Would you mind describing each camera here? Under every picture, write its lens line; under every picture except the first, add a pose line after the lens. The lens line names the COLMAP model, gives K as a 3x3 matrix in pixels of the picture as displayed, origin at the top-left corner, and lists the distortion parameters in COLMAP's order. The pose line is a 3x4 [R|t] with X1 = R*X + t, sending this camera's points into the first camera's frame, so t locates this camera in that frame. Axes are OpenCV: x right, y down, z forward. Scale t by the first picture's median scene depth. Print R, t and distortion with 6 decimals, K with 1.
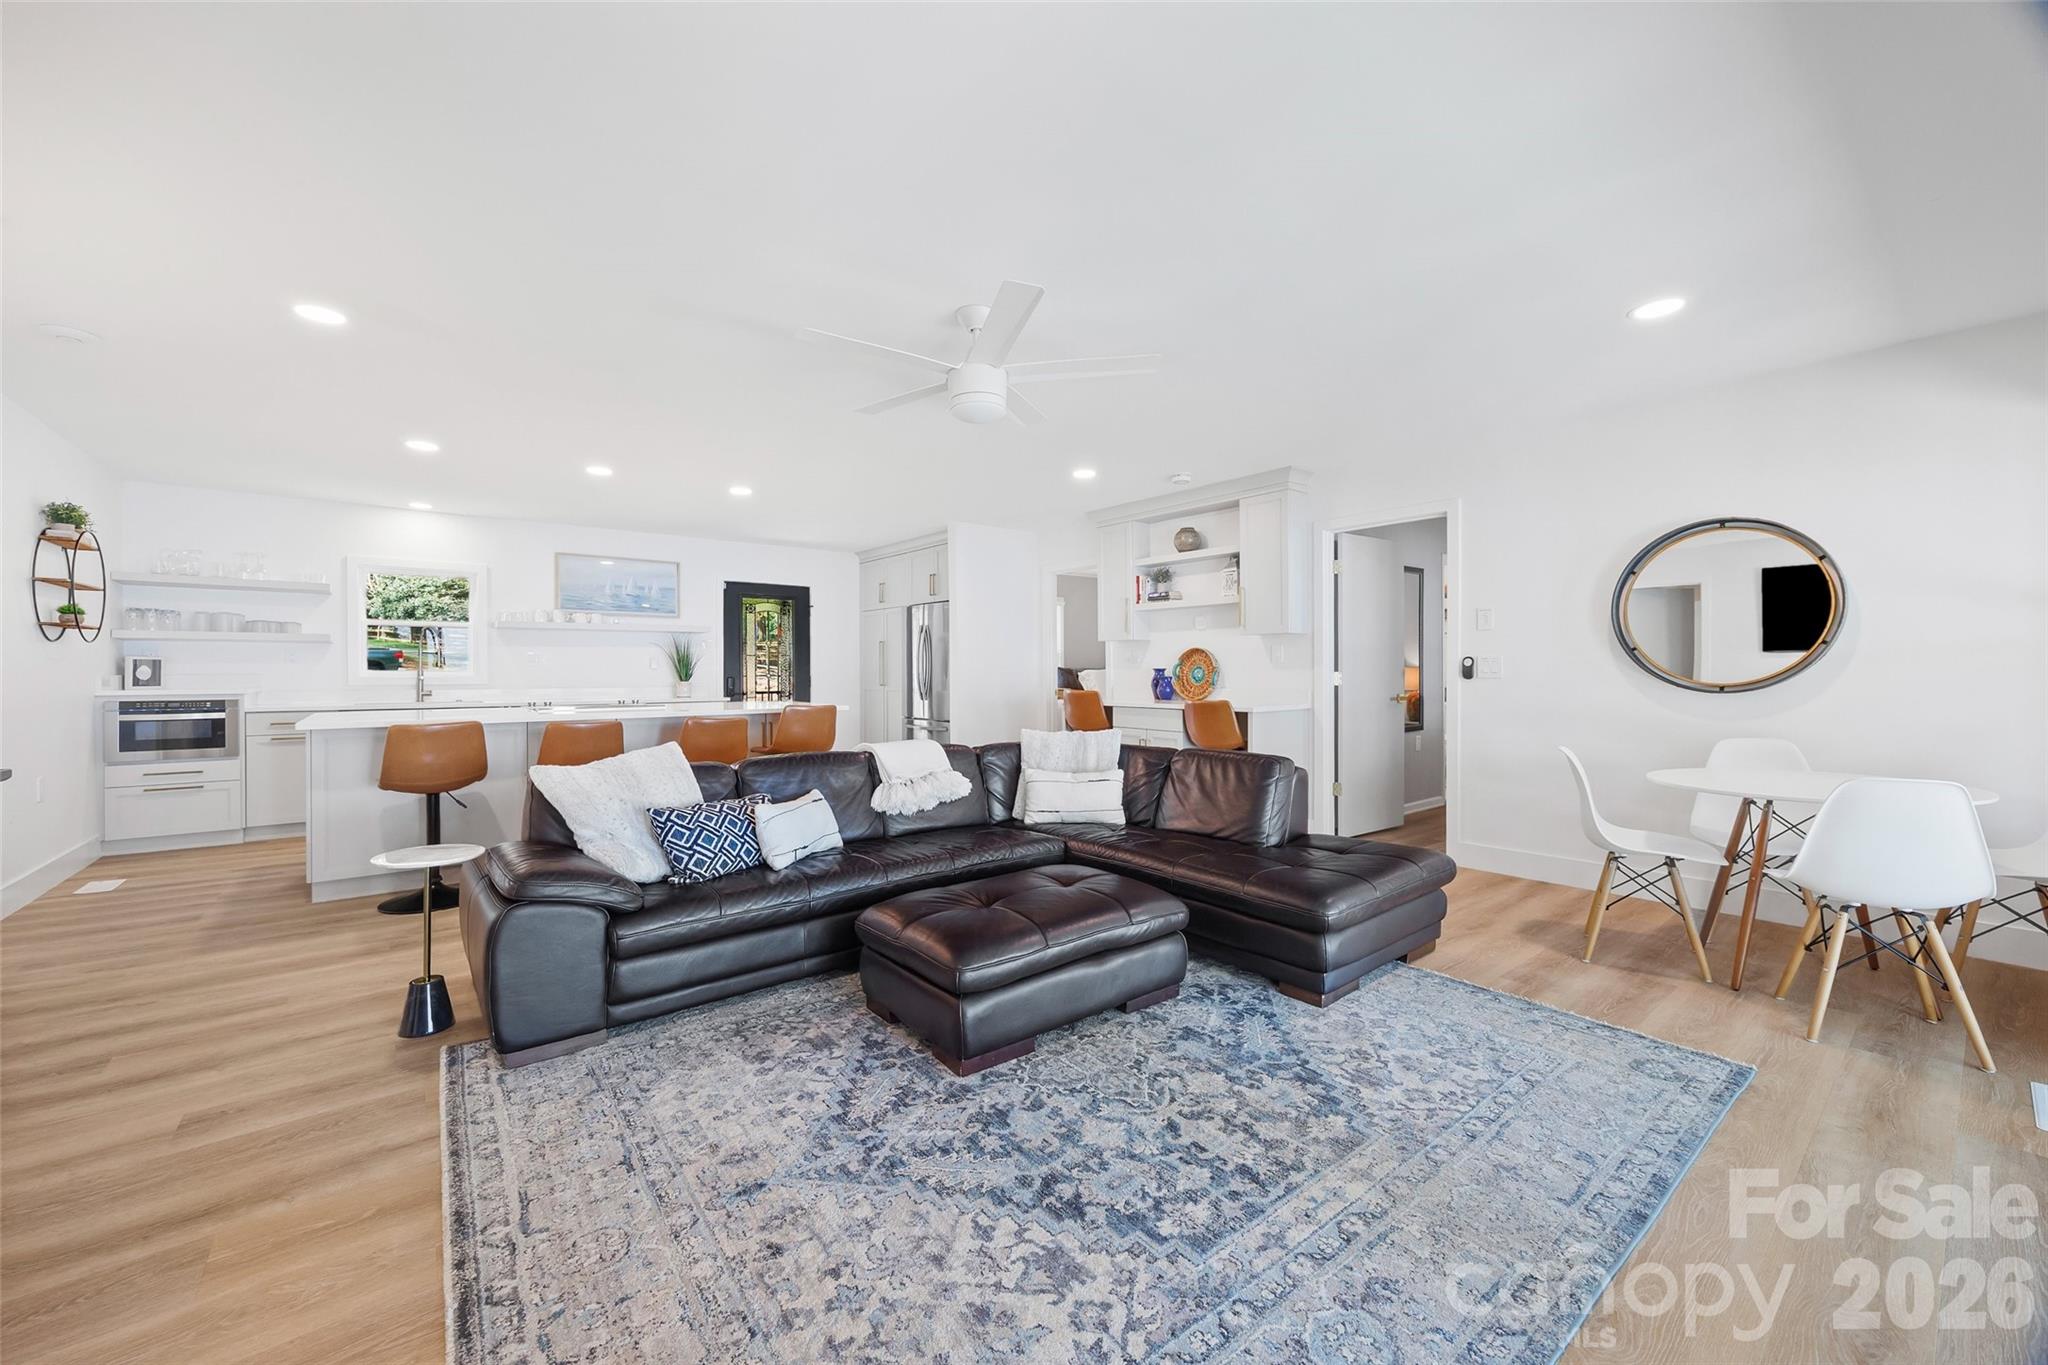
lens RADIAL K [[787.0, 0, 1012.1], [0, 787.0, 671.1], [0, 0, 1]] dist [-0.001633, -0.000120]
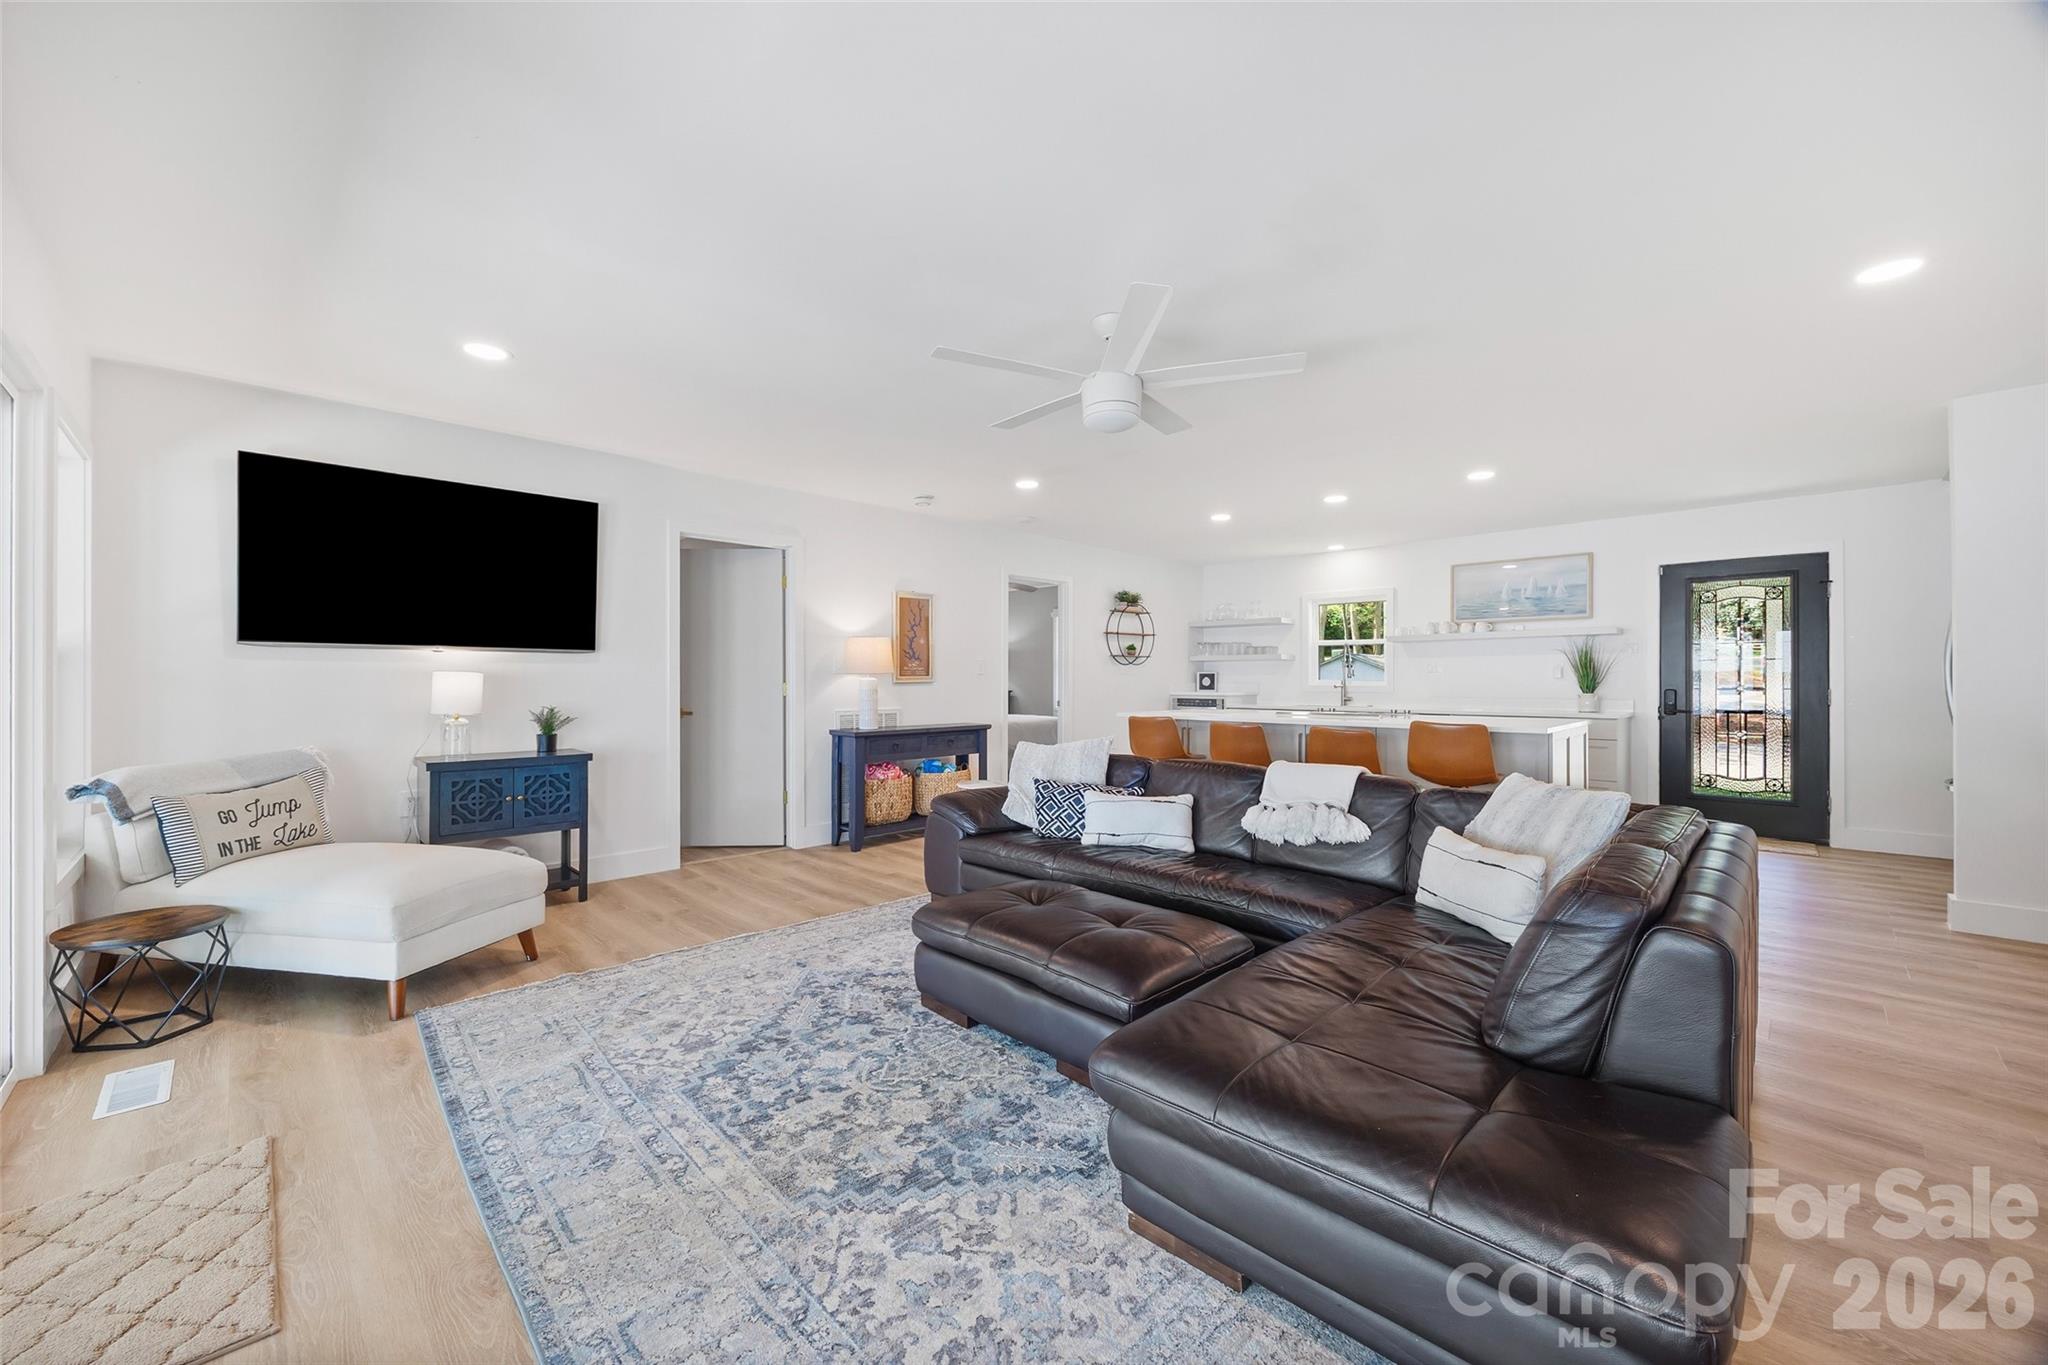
lens RADIAL K [[787.0, 0, 1013.6], [0, 787.0, 678.7], [0, 0, 1]] dist [-0.001633, -0.000120]
pose [[0.103620, 0.000233, -0.994617, 1.216087], [-0.000343, 1.000000, 0.000199, -0.009020], [0.994617, 0.000320, 0.103620, 1.020513]]
